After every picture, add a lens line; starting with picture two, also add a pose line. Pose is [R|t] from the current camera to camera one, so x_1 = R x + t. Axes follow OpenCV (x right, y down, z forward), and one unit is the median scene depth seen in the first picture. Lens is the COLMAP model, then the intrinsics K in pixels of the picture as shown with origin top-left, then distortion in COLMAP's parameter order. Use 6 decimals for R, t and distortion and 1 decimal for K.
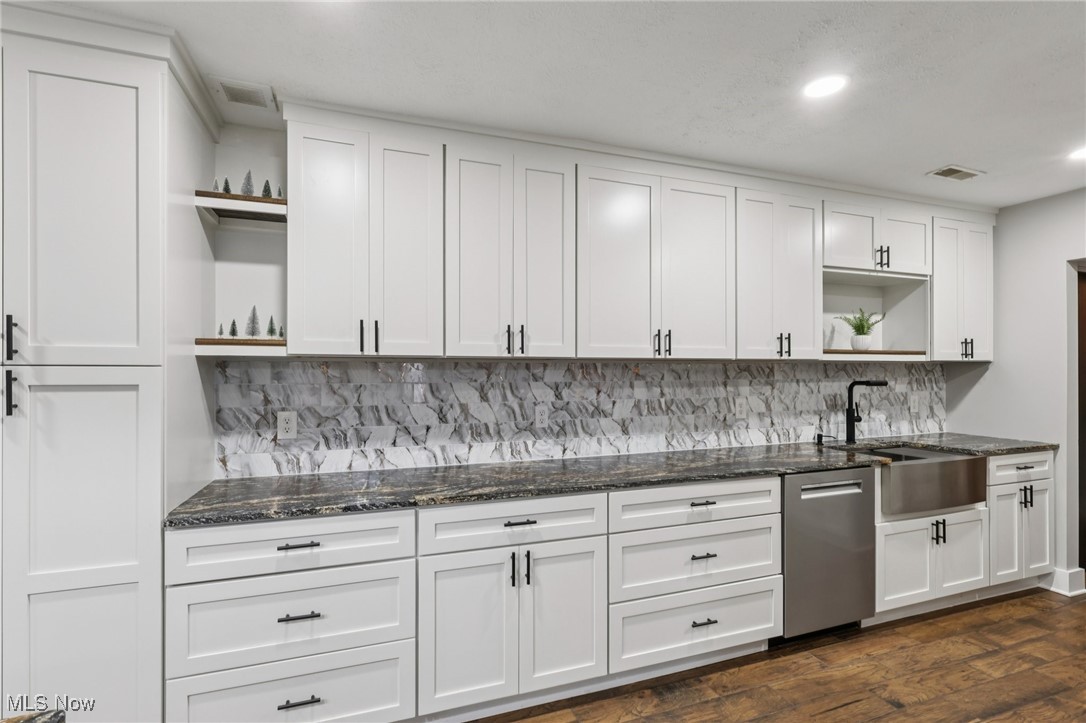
lens RADIAL K [[506.4, 0, 540.1], [0, 506.4, 367.6], [0, 0, 1]] dist [-0.000018, 0.000180]
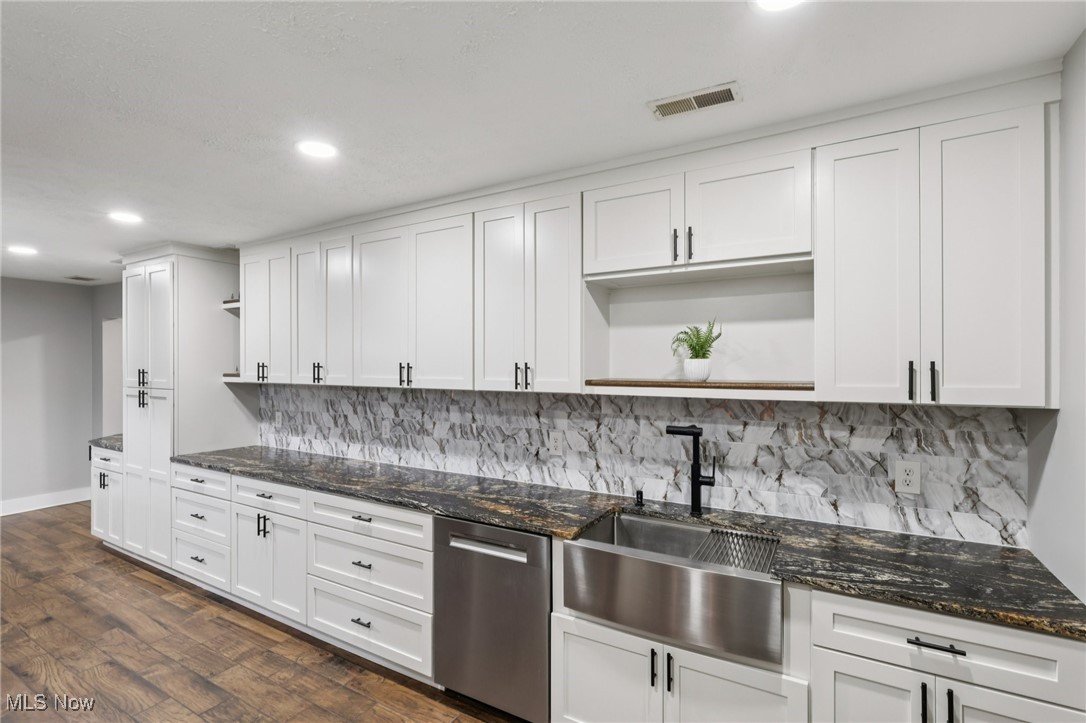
lens RADIAL K [[502.3, 0, 541.3], [0, 502.3, 364.1], [0, 0, 1]] dist [0.000399, -0.000206]
pose [[0.643872, 0.000068, -0.765133, 1.134418], [0.003157, 0.999991, 0.002746, -0.064970], [0.765127, -0.004184, 0.643866, 0.452352]]
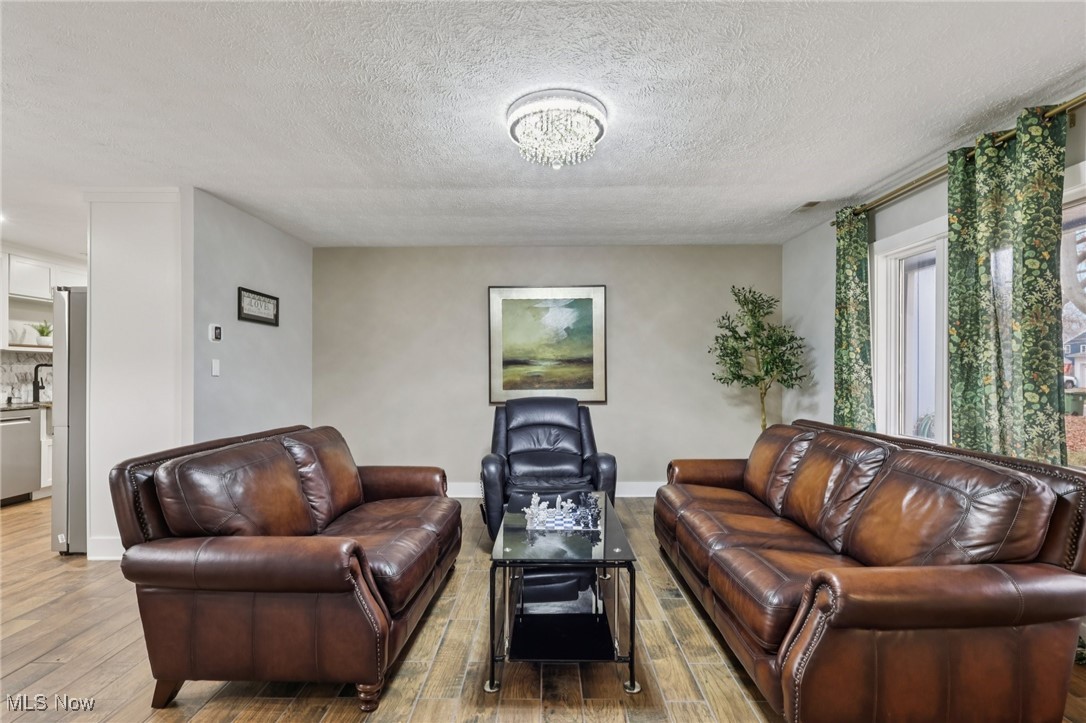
lens RADIAL K [[506.4, 0, 545.5], [0, 506.4, 372.4], [0, 0, 1]] dist [0.000799, 0.000304]
pose [[0.339098, -0.000790, 0.940751, -0.413767], [-0.006144, 0.999976, 0.003054, 0.042960], [-0.940731, -0.006816, 0.339085, -1.237784]]
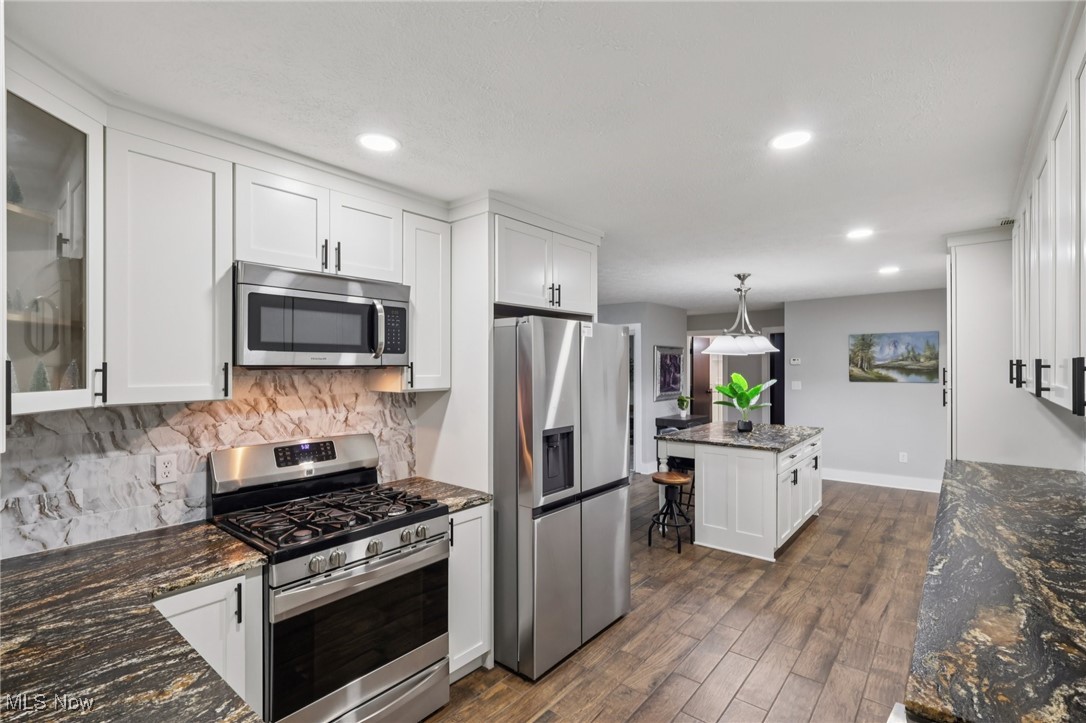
lens RADIAL K [[502.3, 0, 541.3], [0, 502.3, 364.1], [0, 0, 1]] dist [0.000399, -0.000206]
pose [[-0.860535, -0.000225, -0.509392, 1.023426], [0.003754, 0.999970, -0.006782, -0.056687], [0.509378, -0.007748, -0.860508, 1.087598]]
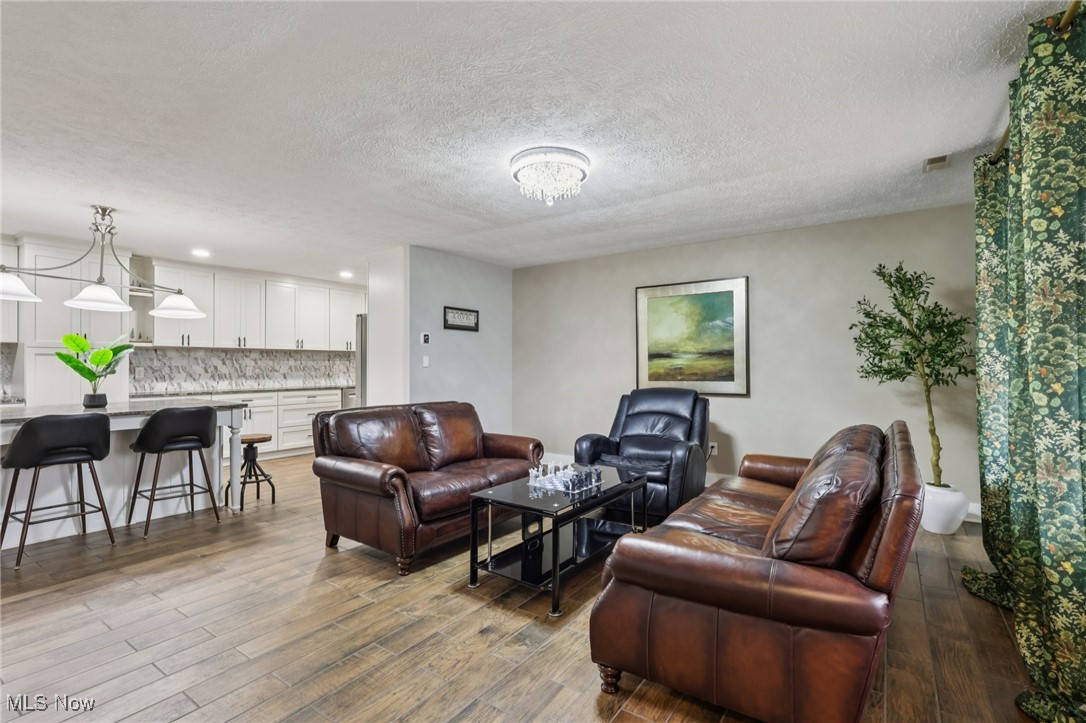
lens RADIAL K [[502.3, 0, 541.3], [0, 502.3, 364.1], [0, 0, 1]] dist [0.000399, -0.000206]
pose [[0.814456, -0.000346, 0.580226, -0.249996], [-0.003676, 0.999977, 0.005756, 0.036948], [-0.580214, -0.006821, 0.814435, -1.811795]]
